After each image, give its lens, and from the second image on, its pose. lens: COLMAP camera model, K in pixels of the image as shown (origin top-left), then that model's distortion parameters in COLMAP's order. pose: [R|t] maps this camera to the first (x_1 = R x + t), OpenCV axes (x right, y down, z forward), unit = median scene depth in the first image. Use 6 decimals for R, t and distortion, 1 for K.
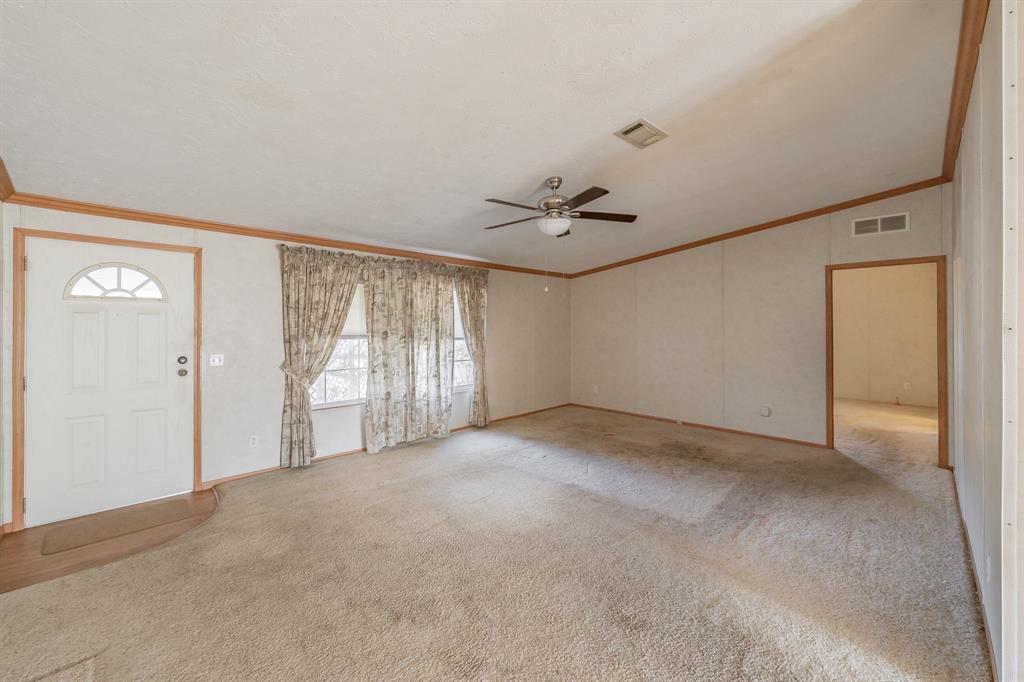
lens RADIAL K [[418.0, 0, 508.1], [0, 418.0, 325.5], [0, 0, 1]] dist [0.000207, 0.000038]
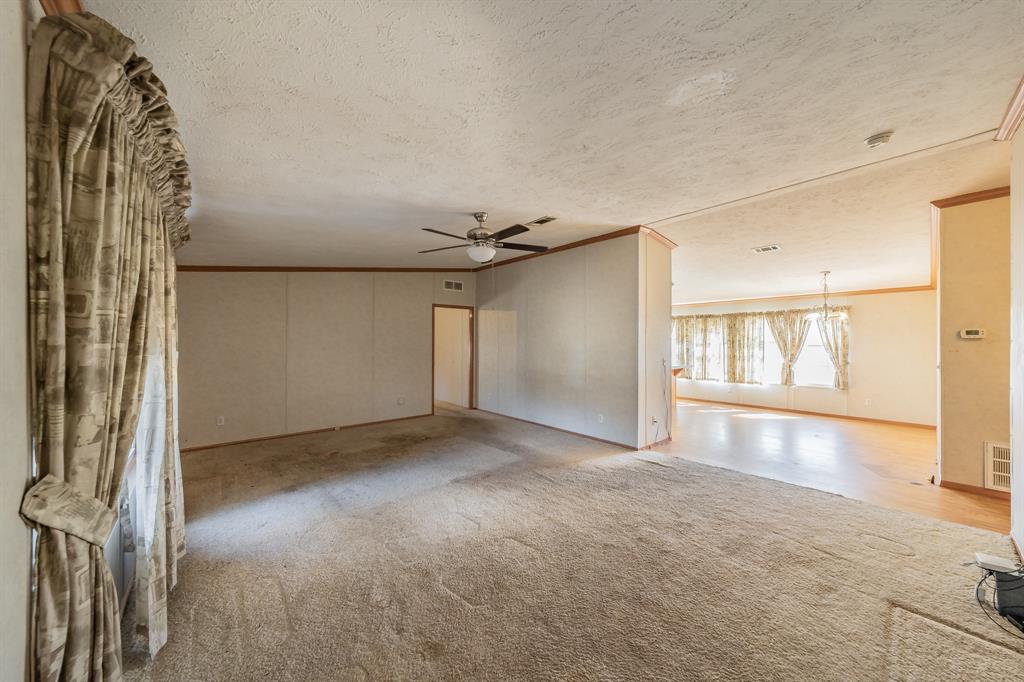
lens RADIAL K [[359.7, 0, 514.4], [0, 359.7, 338.5], [0, 0, 1]] dist [-0.000913, -0.000078]
pose [[0.051775, 0.008015, 0.998627, -0.770092], [-0.001309, 0.999967, -0.007958, 0.005547], [-0.998658, -0.000895, 0.051784, 0.747048]]
